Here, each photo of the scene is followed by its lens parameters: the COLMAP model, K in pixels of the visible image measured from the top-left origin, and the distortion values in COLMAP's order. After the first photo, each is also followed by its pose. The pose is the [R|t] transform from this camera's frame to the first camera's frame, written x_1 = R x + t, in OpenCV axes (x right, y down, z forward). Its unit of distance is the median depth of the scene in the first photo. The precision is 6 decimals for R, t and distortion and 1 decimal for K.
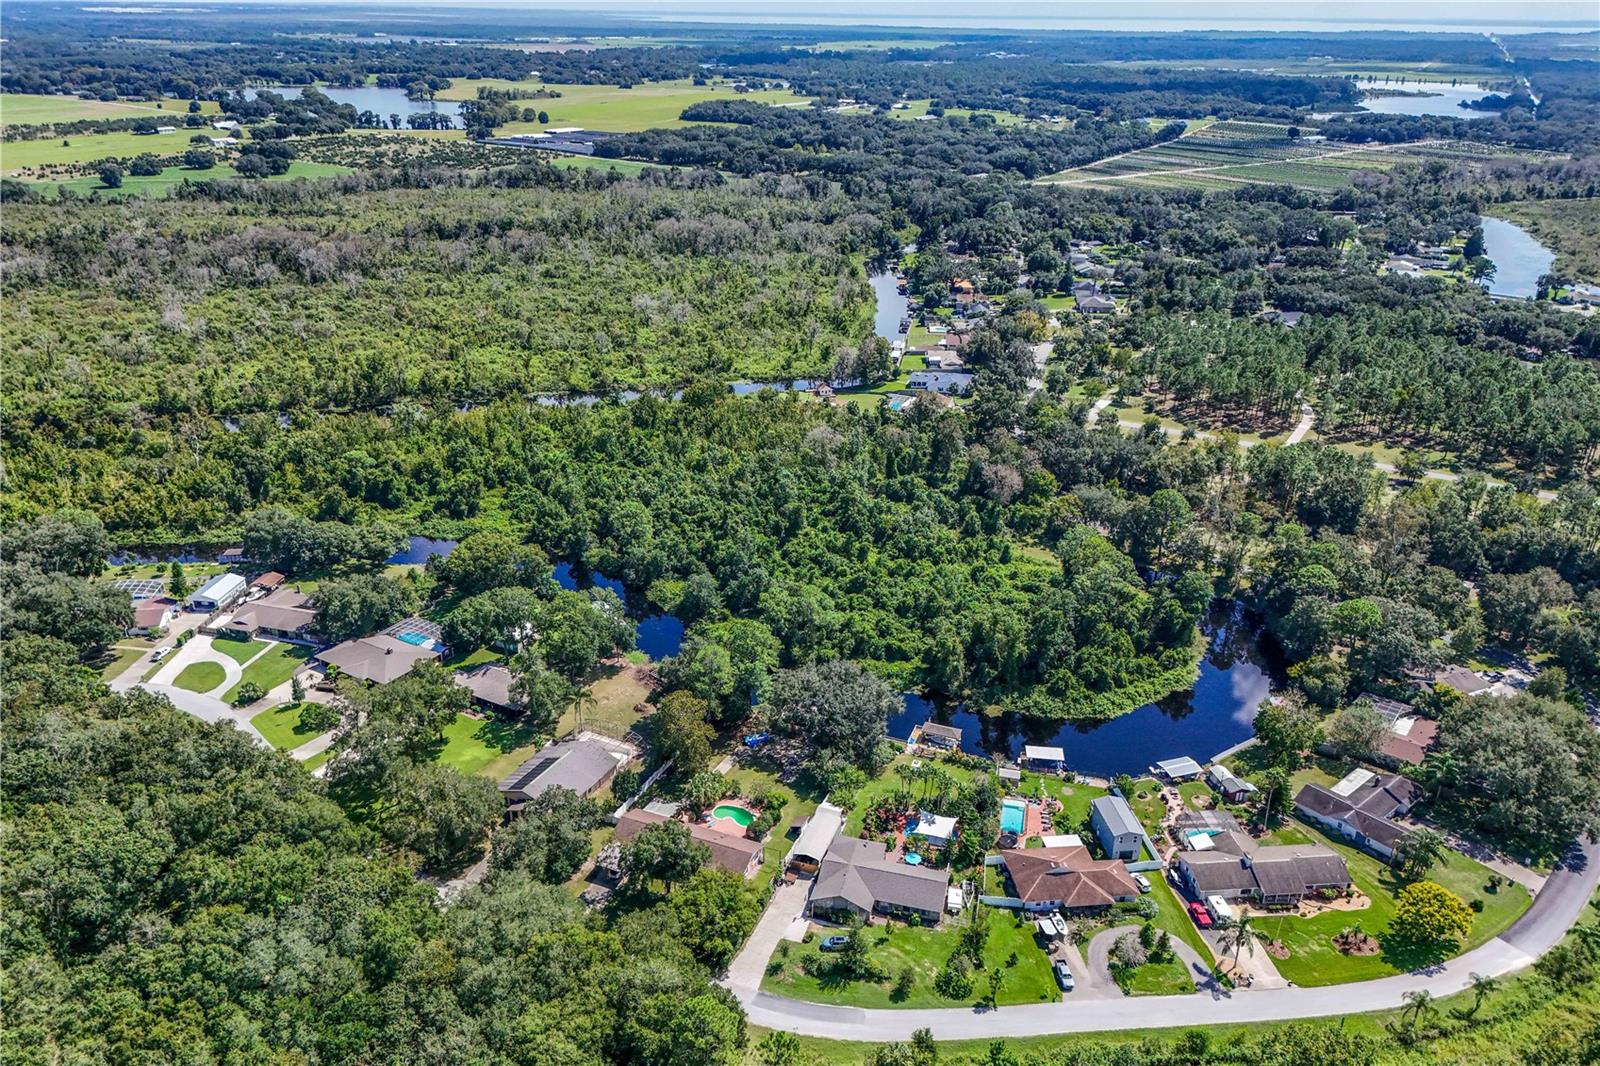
lens RADIAL K [[1161.1, 0, 795.6], [0, 1161.1, 580.8], [0, 0, 1]] dist [0.078941, -0.074768]
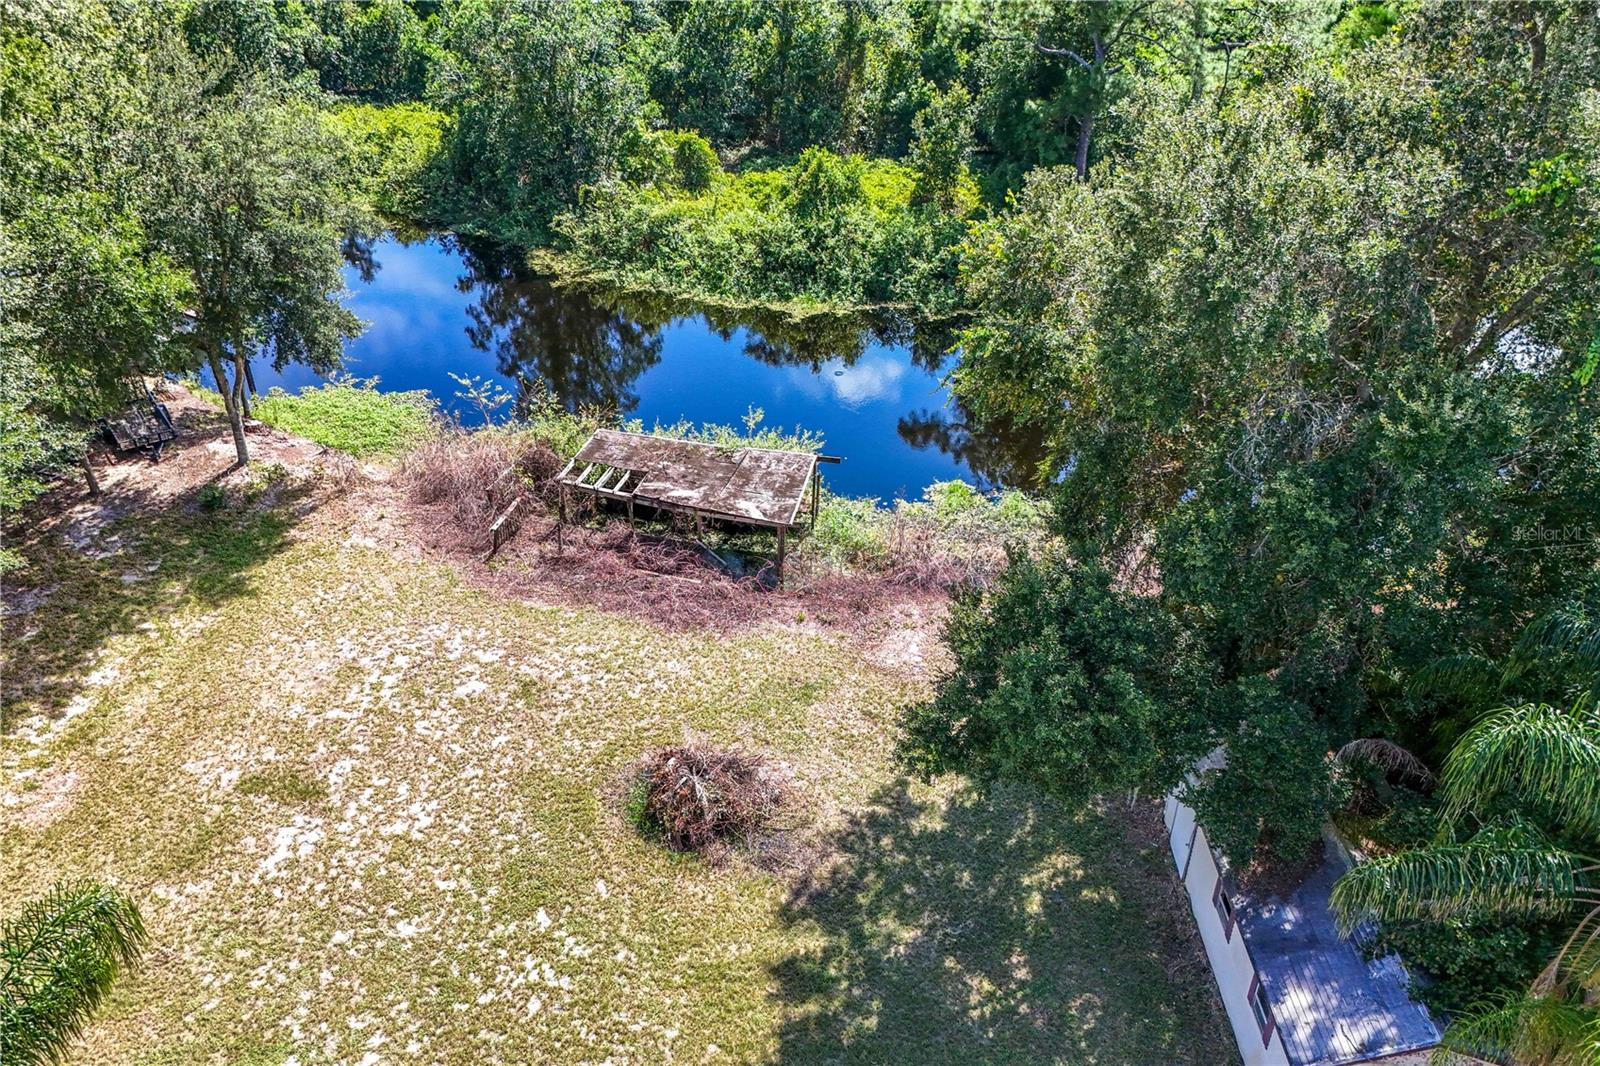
lens RADIAL K [[1161.1, 0, 795.6], [0, 1161.1, 580.8], [0, 0, 1]] dist [0.078941, -0.074768]
pose [[0.902024, -0.246908, 0.354103, -0.146430], [0.184625, 0.962127, 0.200565, 0.067650], [-0.390213, -0.115538, 0.913447, 0.845472]]
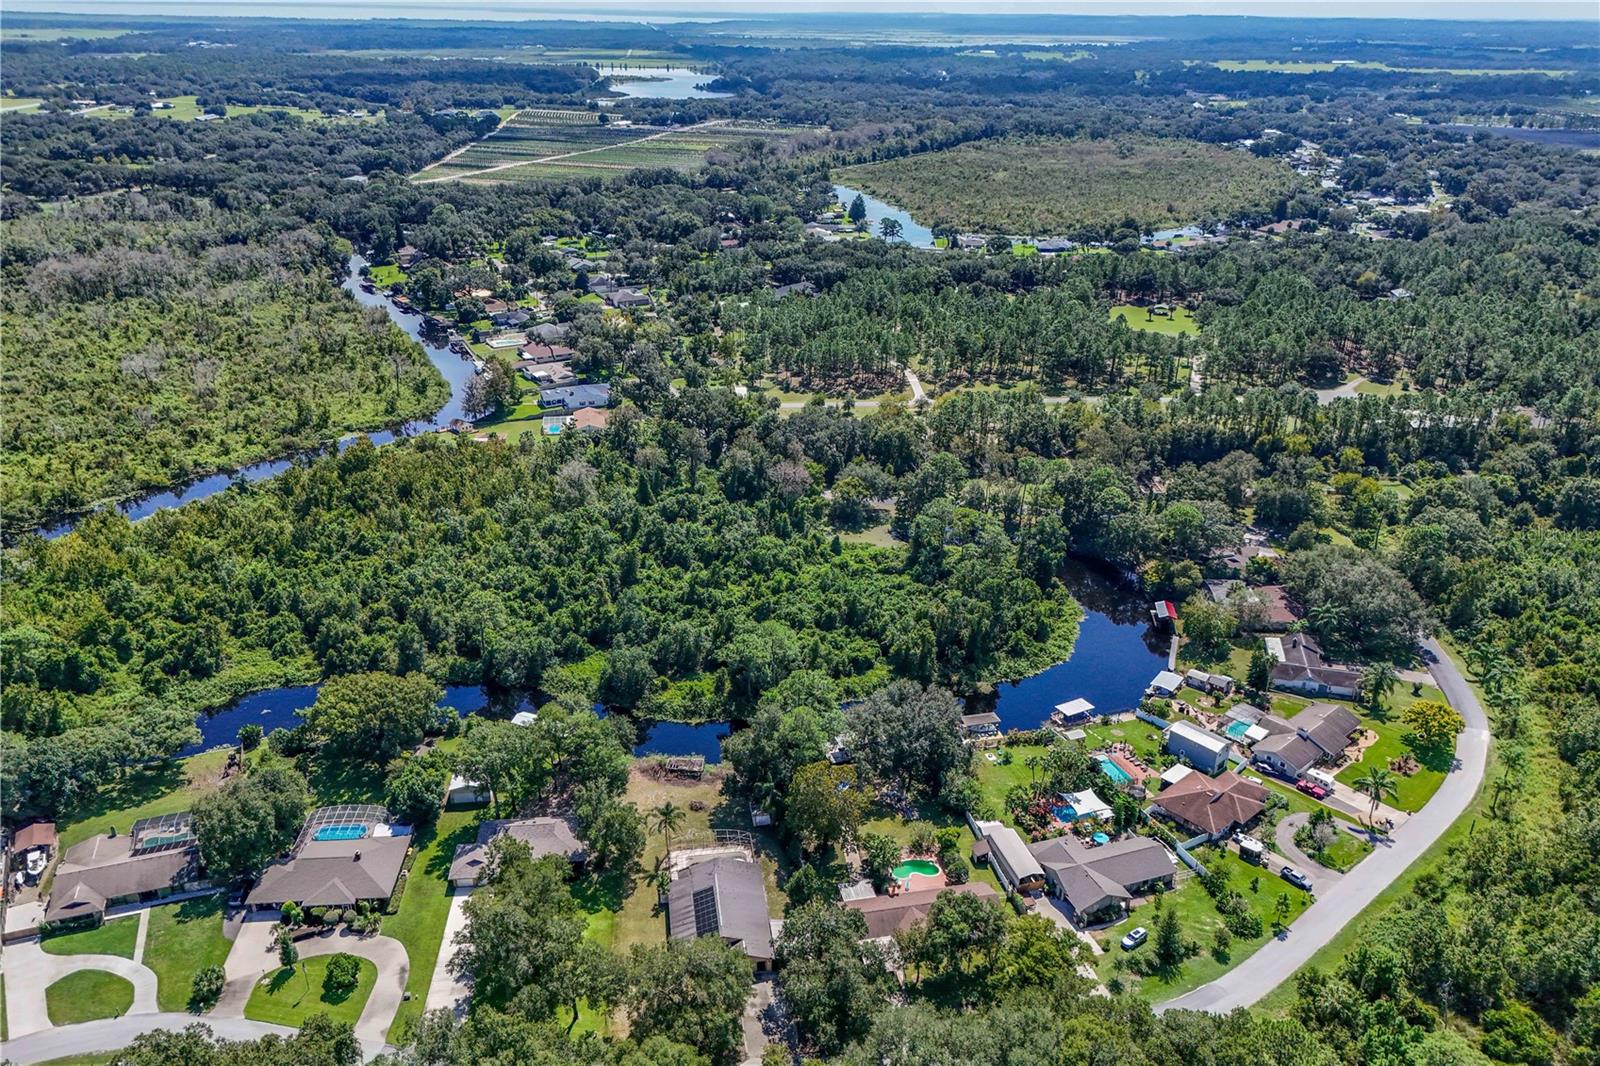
lens RADIAL K [[1161.1, 0, 795.6], [0, 1161.1, 580.8], [0, 0, 1]] dist [0.078941, -0.074768]
pose [[0.817073, -0.256251, 0.516457, -0.450468], [0.251977, 0.964431, 0.079877, -0.098745], [-0.518556, 0.064870, 0.852580, 0.186731]]
